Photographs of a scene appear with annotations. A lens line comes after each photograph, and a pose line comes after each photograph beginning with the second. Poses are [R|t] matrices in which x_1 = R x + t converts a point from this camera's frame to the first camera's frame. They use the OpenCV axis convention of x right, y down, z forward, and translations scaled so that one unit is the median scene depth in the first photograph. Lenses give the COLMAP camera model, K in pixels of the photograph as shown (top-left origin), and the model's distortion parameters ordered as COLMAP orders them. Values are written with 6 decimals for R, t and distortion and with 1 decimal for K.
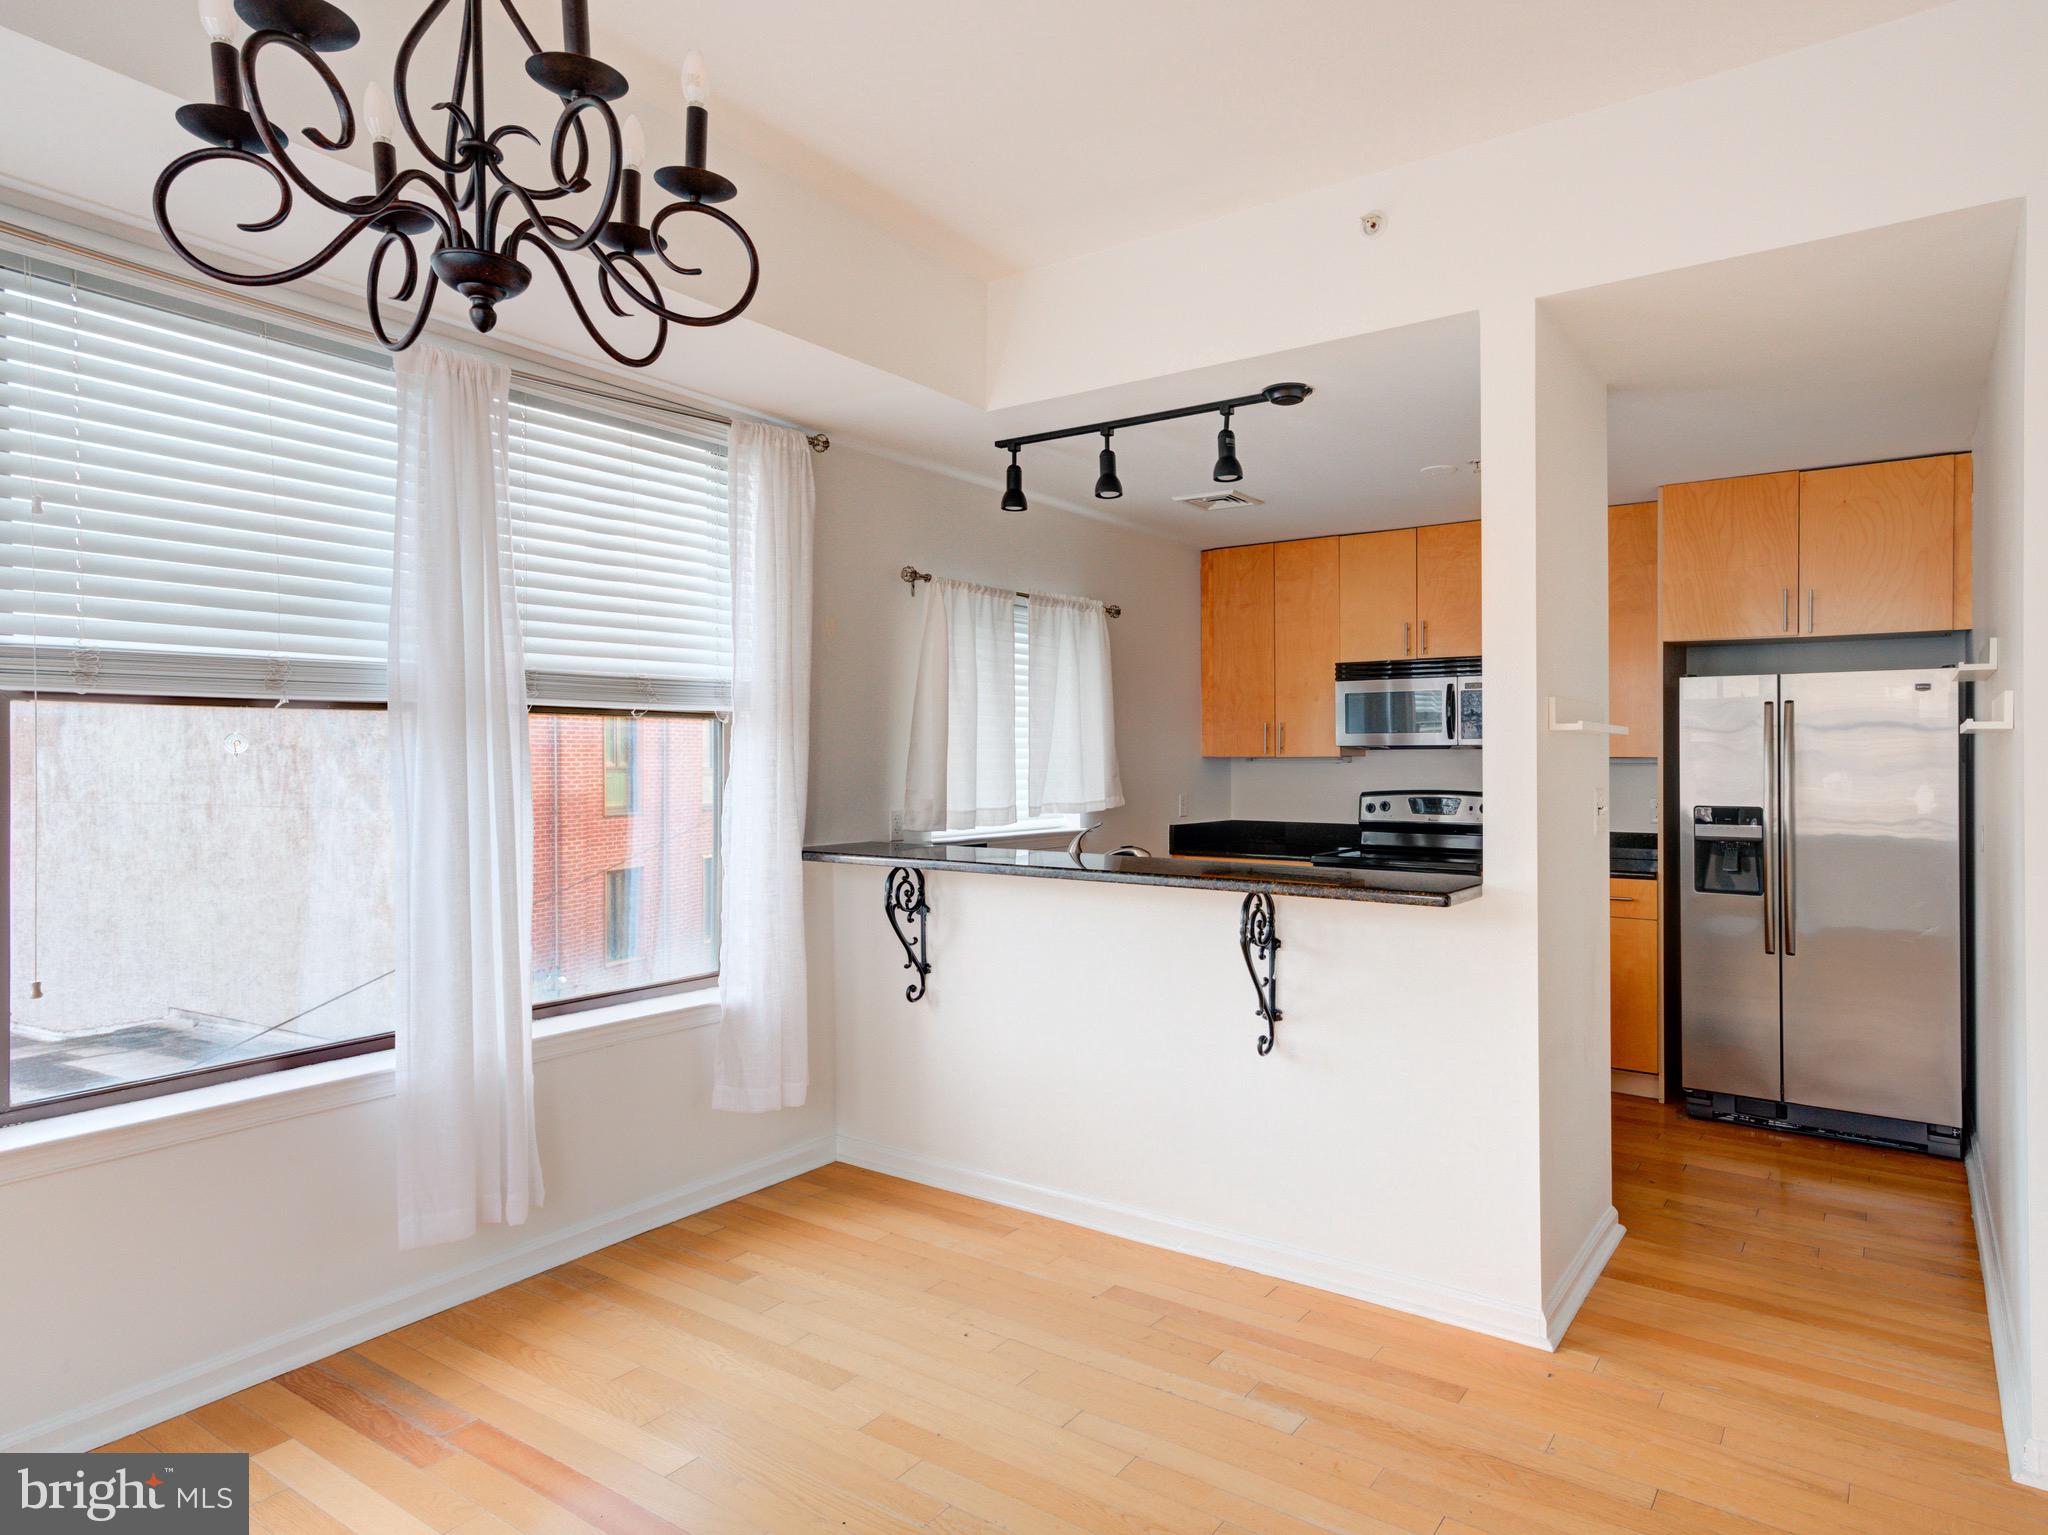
lens RADIAL K [[1183.4, 0, 1158.0], [0, 1183.4, 765.5], [0, 0, 1]] dist [0.032934, 0.000022]
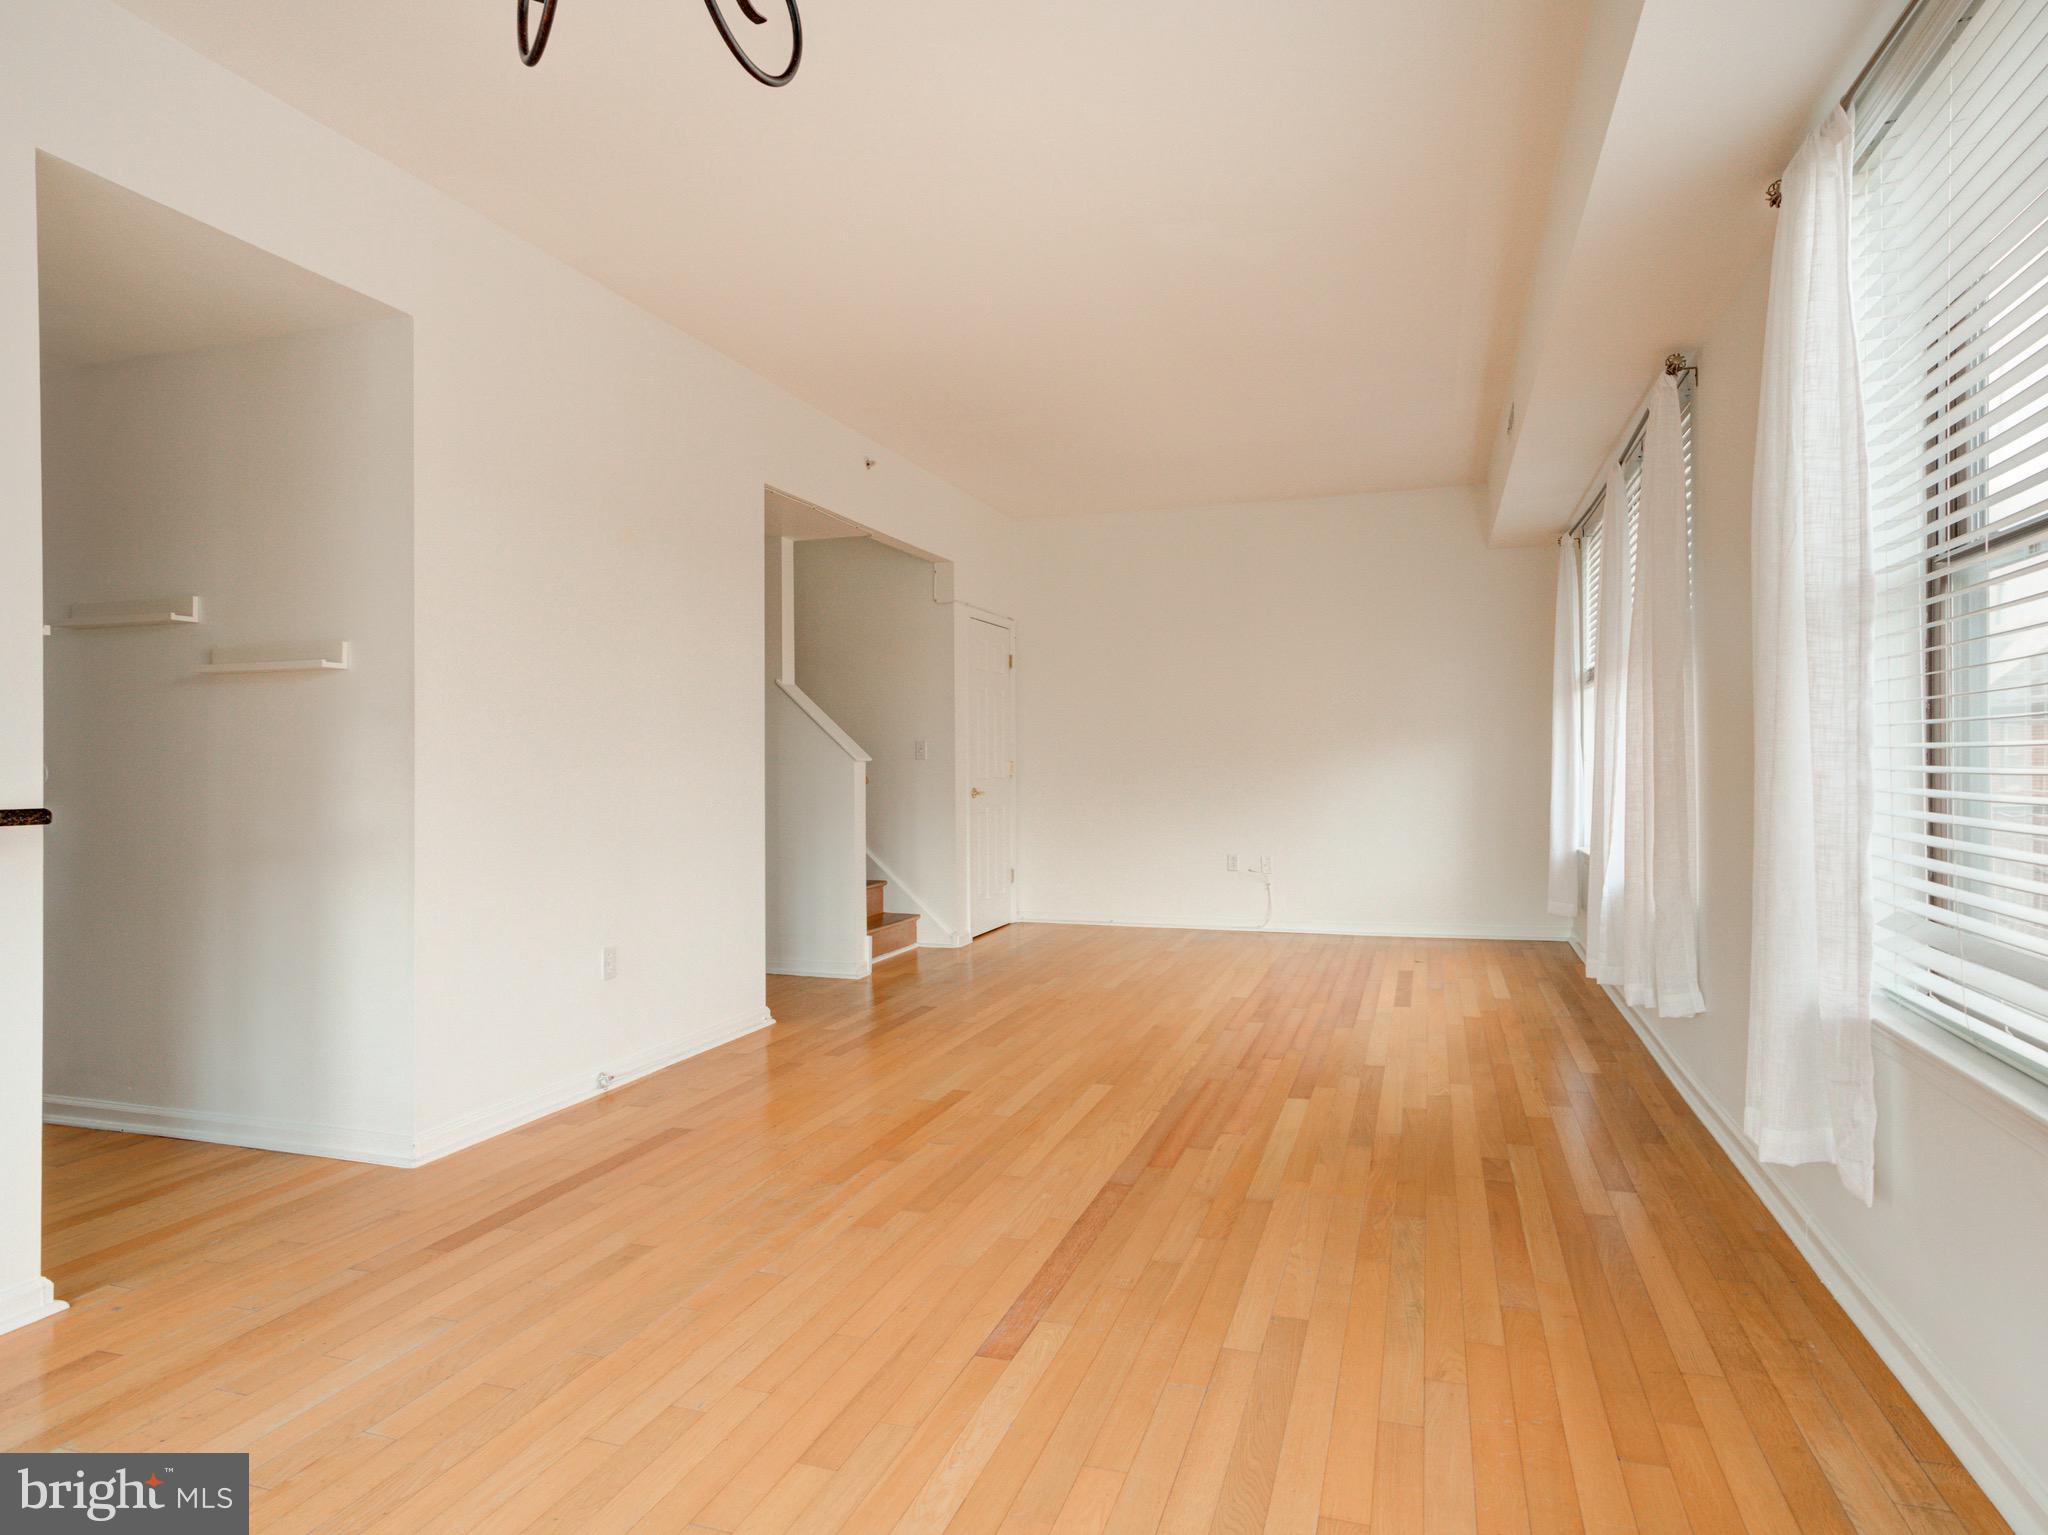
lens RADIAL K [[1101.0, 0, 1024.0], [0, 1101.0, 767.5], [0, 0, 1]] dist [-0.020405, 0.026962]
pose [[-0.212757, -0.000982, 0.977105, -0.426562], [0.008499, 0.999960, 0.002855, 0.046856], [-0.977068, 0.008912, -0.212740, 0.287579]]
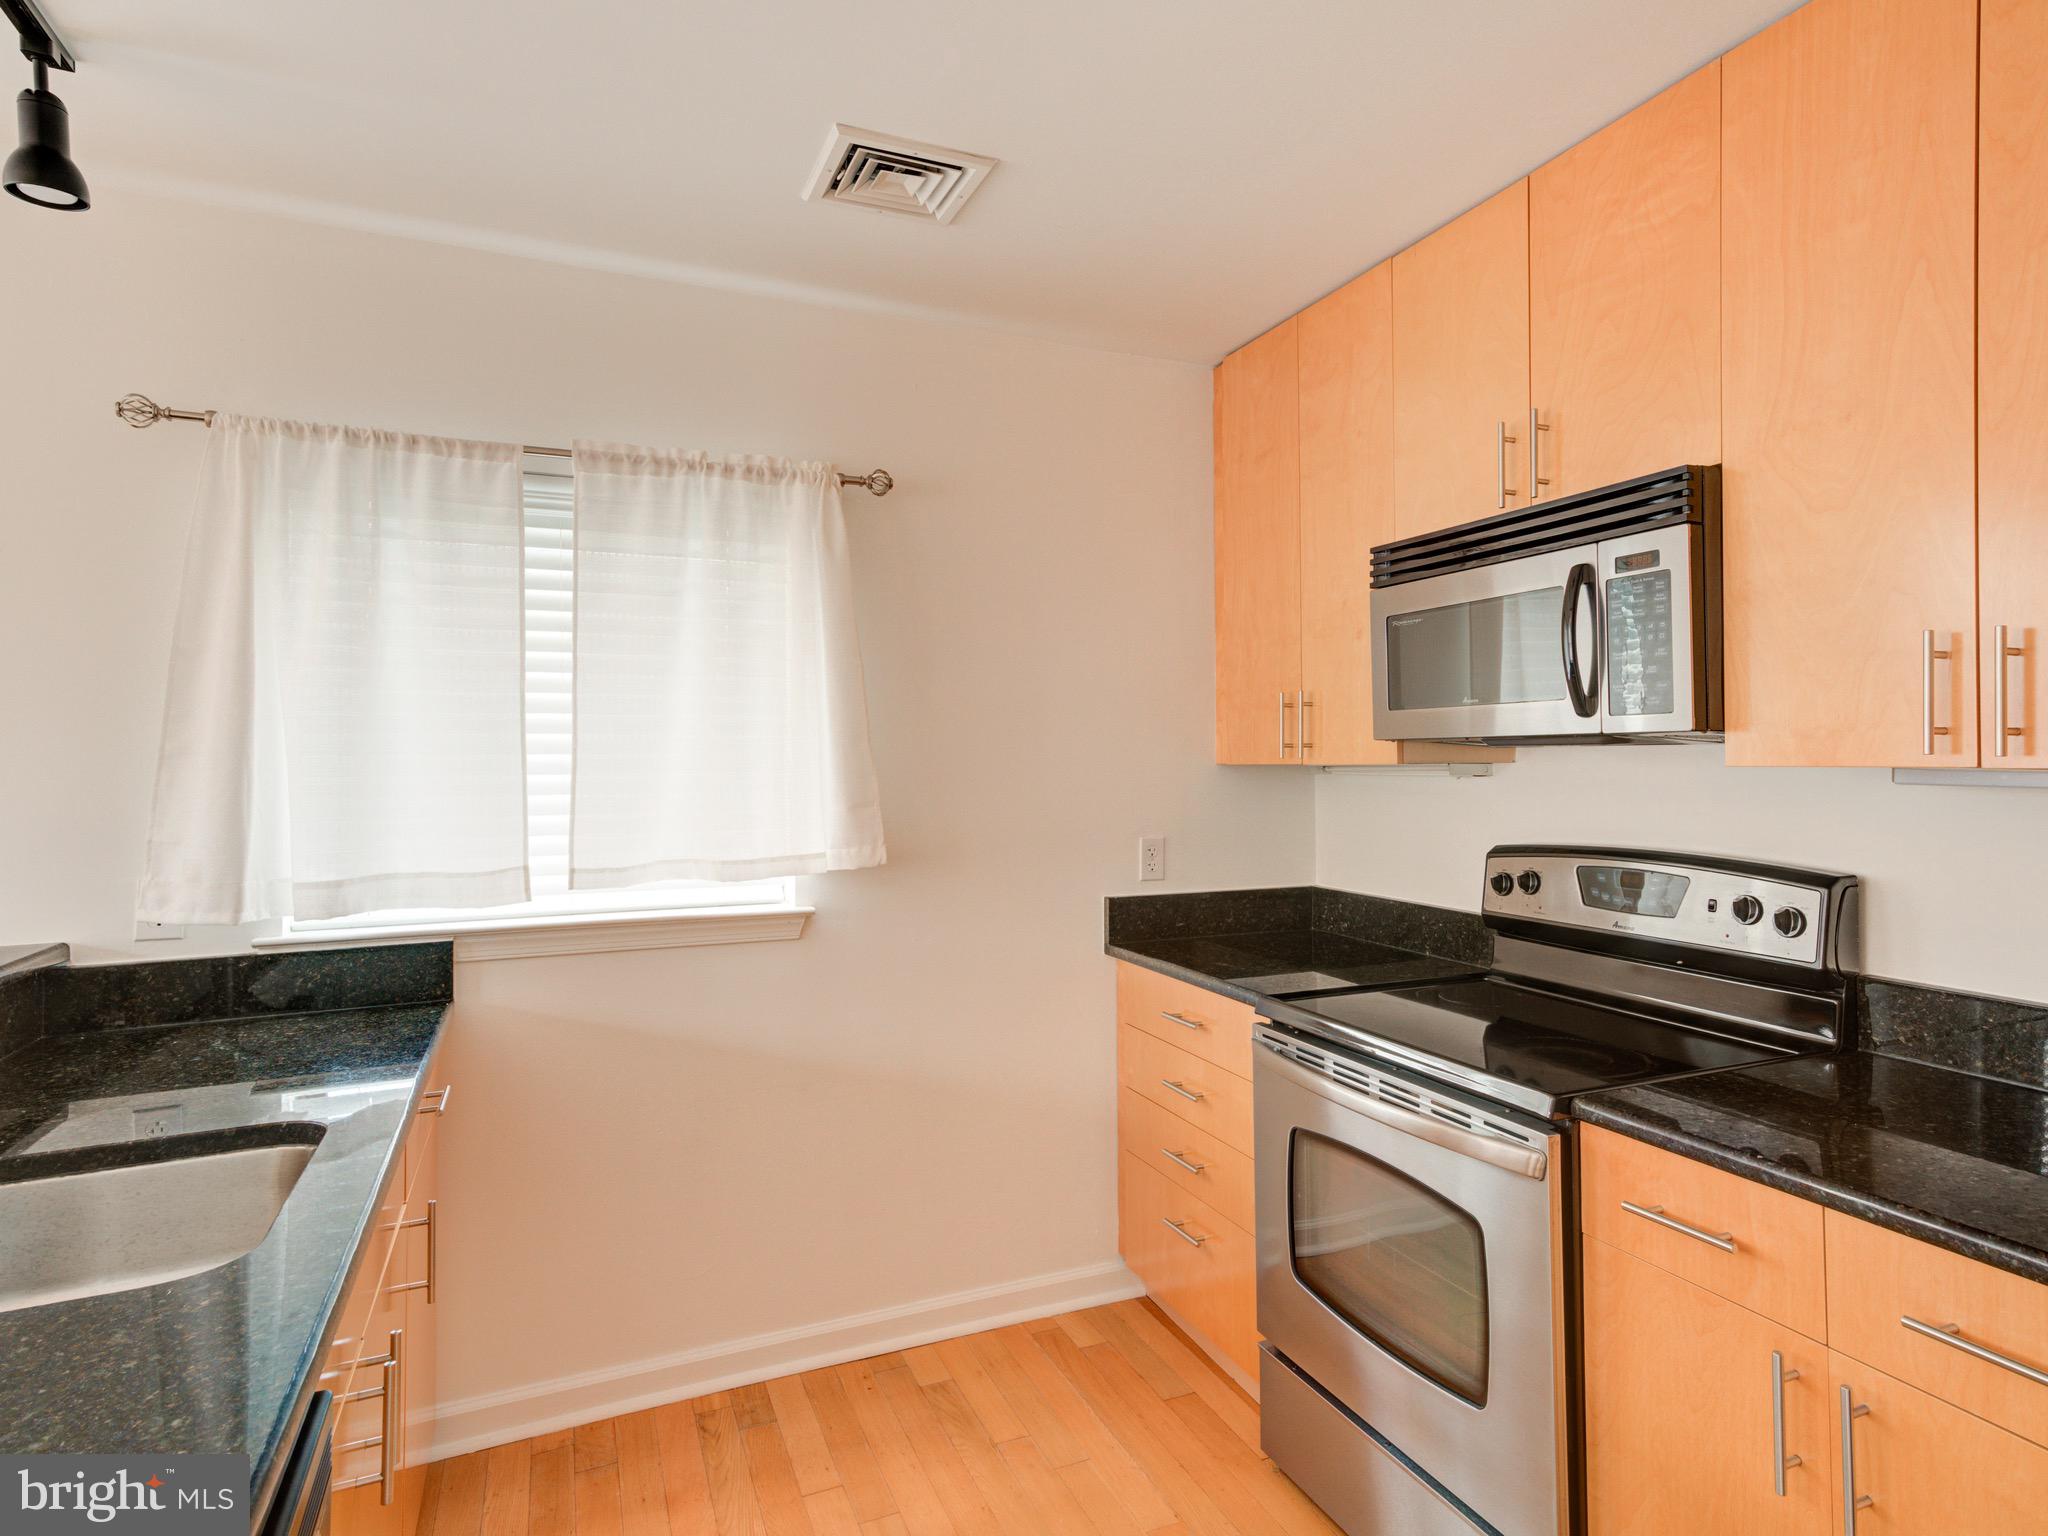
lens RADIAL K [[1189.1, 0, 1093.0], [0, 1189.1, 760.5], [0, 0, 1]] dist [0.040003, 0.000361]
pose [[0.837510, -0.002675, -0.546415, 0.407846], [0.002107, 0.999996, -0.001666, -0.011515], [0.546418, 0.000244, 0.837513, 0.782549]]
